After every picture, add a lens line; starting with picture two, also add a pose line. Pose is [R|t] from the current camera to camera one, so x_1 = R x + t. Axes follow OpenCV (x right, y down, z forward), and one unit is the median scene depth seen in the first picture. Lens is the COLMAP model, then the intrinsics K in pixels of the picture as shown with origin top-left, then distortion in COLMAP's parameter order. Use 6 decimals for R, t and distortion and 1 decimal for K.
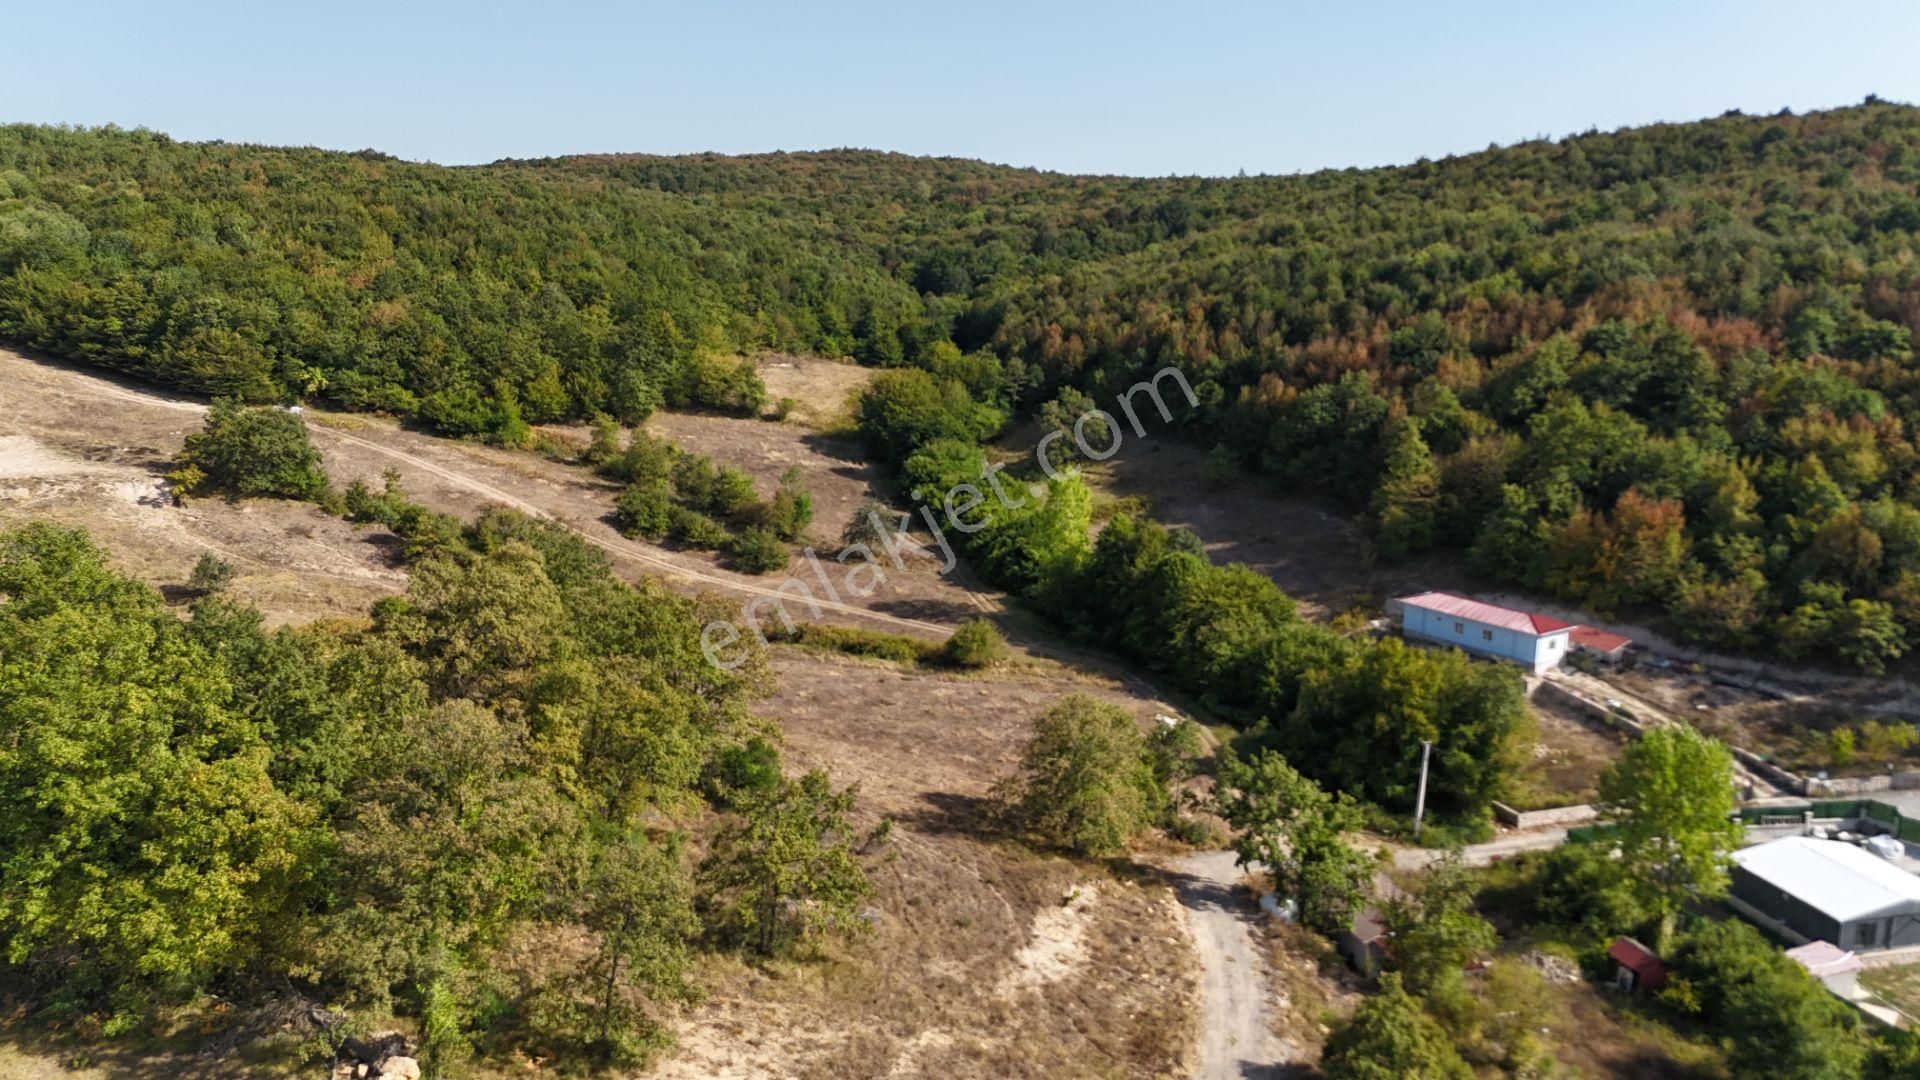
lens RADIAL K [[1411.6, 0, 957.8], [0, 1411.6, 542.0], [0, 0, 1]] dist [0.077907, -0.073554]
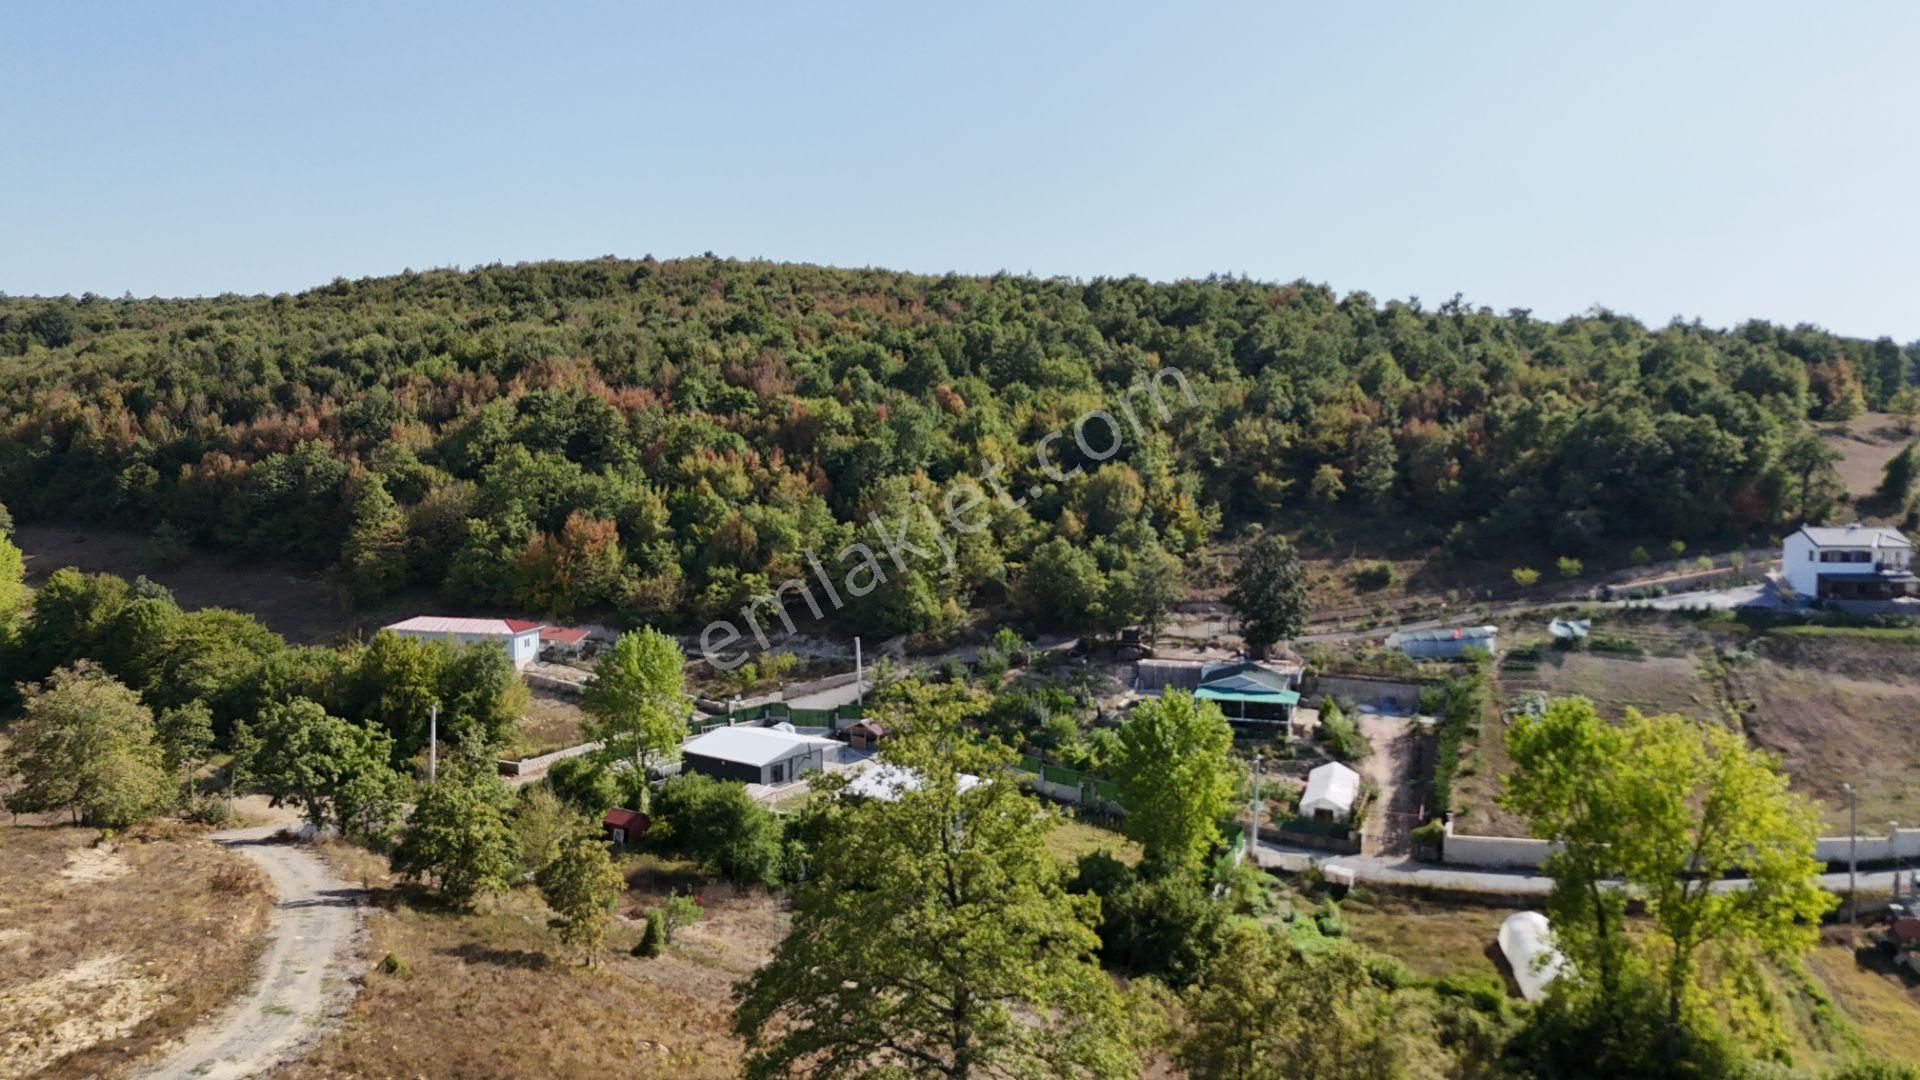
lens RADIAL K [[1411.6, 0, 959.8], [0, 1411.6, 543.8], [0, 0, 1]] dist [0.077907, -0.073554]
pose [[0.752643, -0.061141, 0.655584, -0.047775], [0.131347, 0.989609, -0.058501, 0.077708], [-0.645195, 0.130139, 0.752853, -0.067393]]
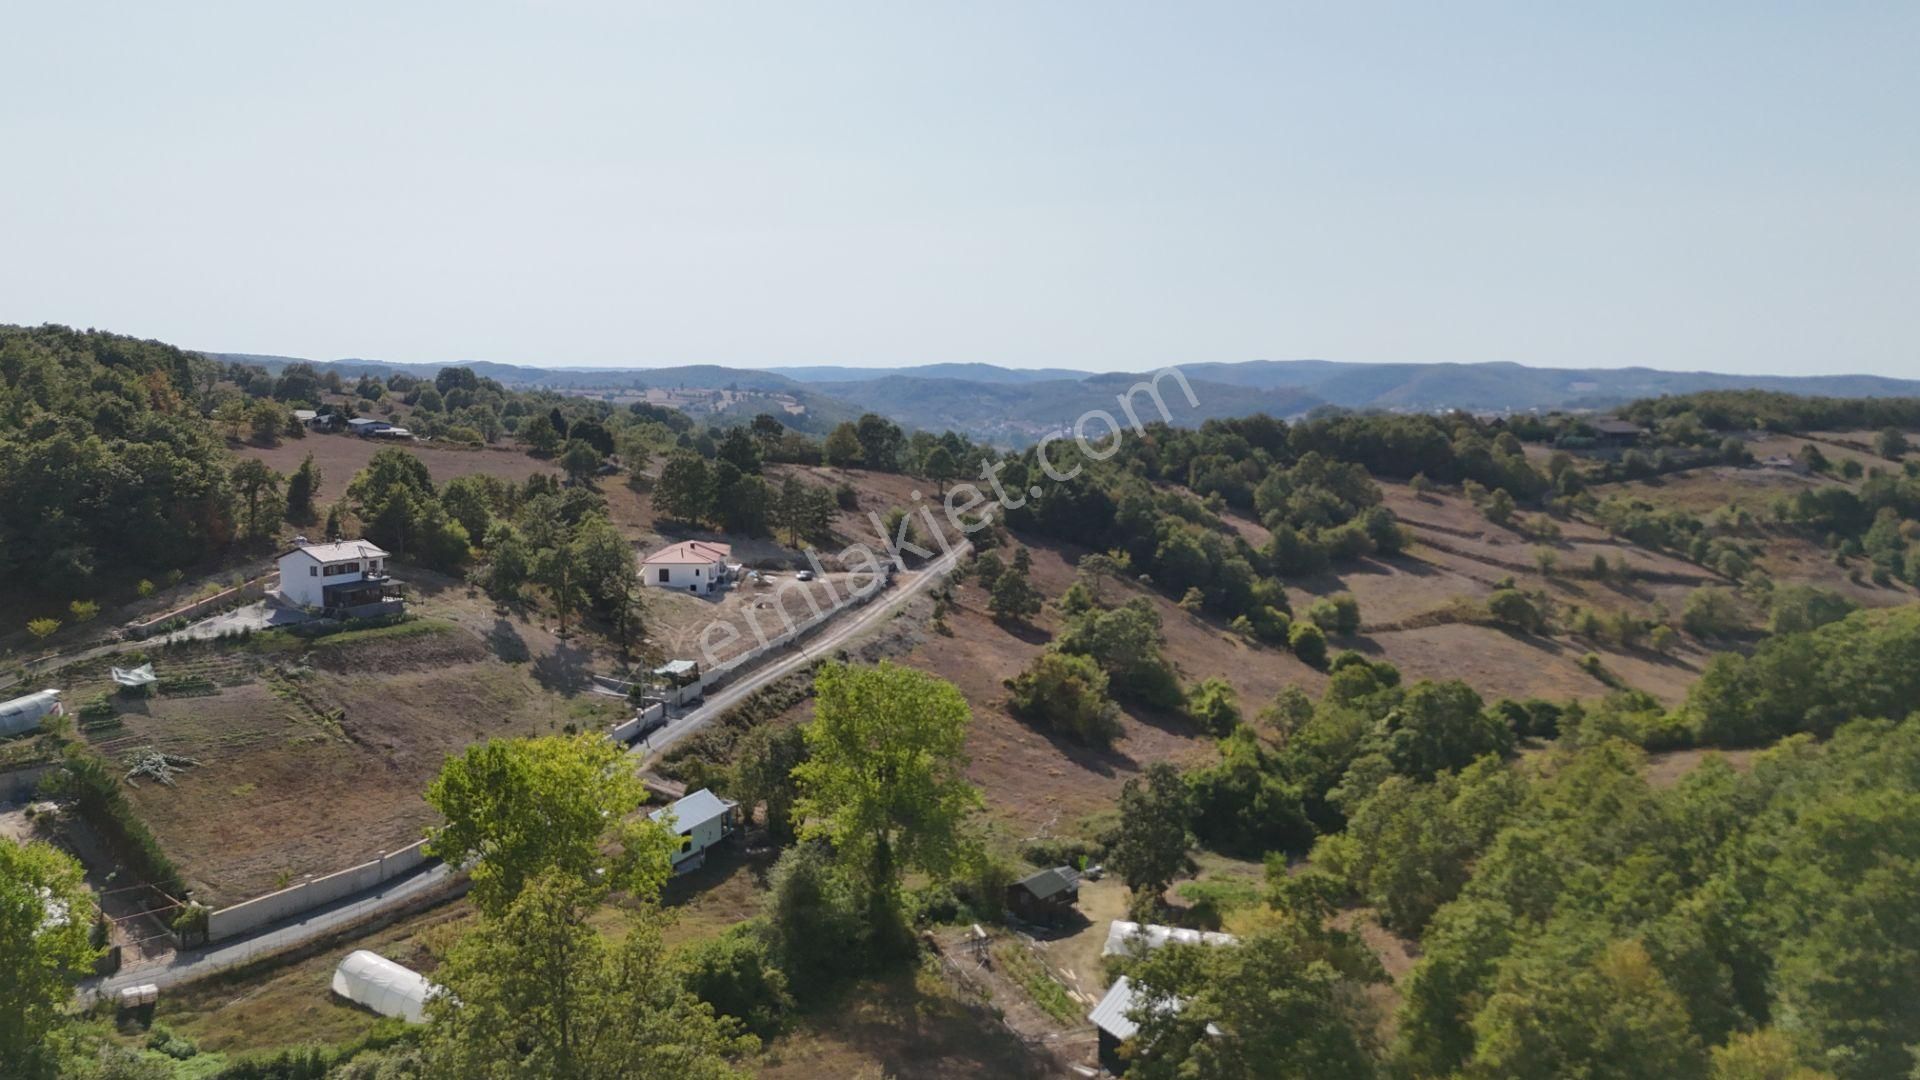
lens RADIAL K [[1411.6, 0, 957.6], [0, 1411.6, 536.3], [0, 0, 1]] dist [0.077907, -0.073554]
pose [[-0.332152, -0.102394, 0.937652, -0.144026], [0.180862, 0.968730, 0.169856, -0.003051], [-0.925723, 0.226003, -0.303247, 0.127743]]
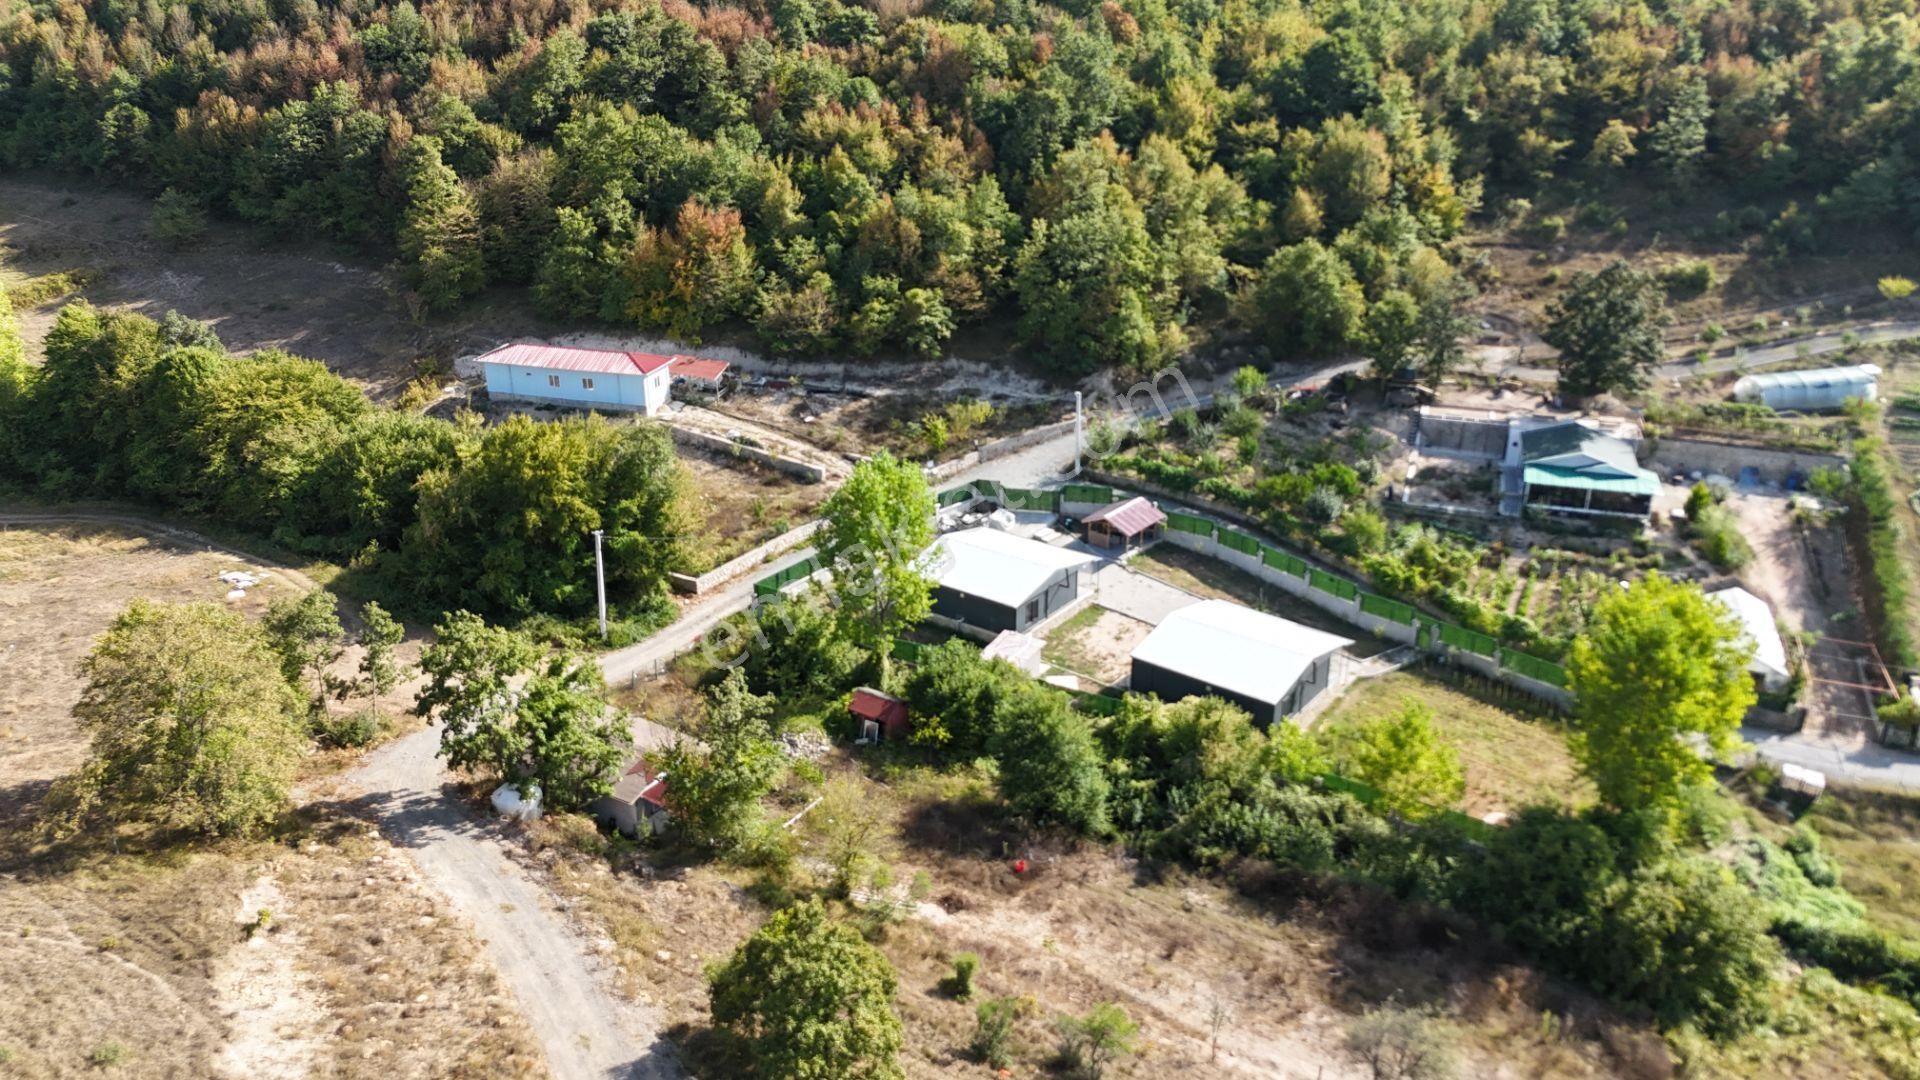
lens RADIAL K [[1411.6, 0, 964.5], [0, 1411.6, 538.7], [0, 0, 1]] dist [0.077907, -0.073554]
pose [[0.751526, -0.252805, 0.609342, -0.015163], [0.130405, 0.962364, 0.238434, -0.017502], [-0.646686, -0.099728, 0.756208, 0.121028]]
